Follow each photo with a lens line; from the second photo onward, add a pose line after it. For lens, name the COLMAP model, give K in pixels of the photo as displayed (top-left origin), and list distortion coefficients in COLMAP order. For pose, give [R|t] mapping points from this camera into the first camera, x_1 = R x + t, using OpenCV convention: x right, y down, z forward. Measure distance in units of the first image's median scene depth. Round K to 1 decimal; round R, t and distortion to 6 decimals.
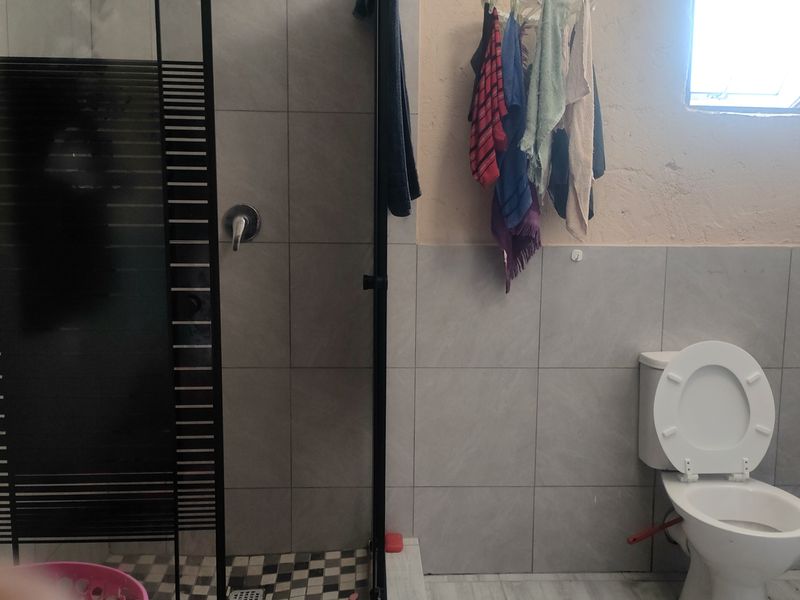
lens RADIAL K [[784.4, 0, 402.1], [0, 784.4, 306.6], [0, 0, 1]] dist [0.062892, -0.032456]
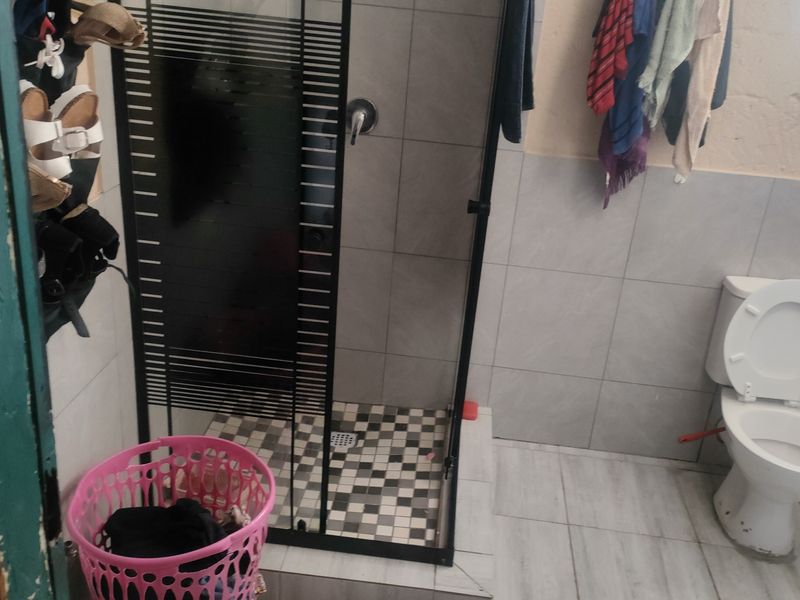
lens RADIAL K [[784.4, 0, 402.1], [0, 784.4, 306.6], [0, 0, 1]] dist [0.062892, -0.032456]
pose [[0.987388, 0.120704, -0.102449, -0.009336], [-0.089194, 0.958739, 0.269933, -0.153512], [0.130804, -0.257391, 0.957413, -0.073265]]
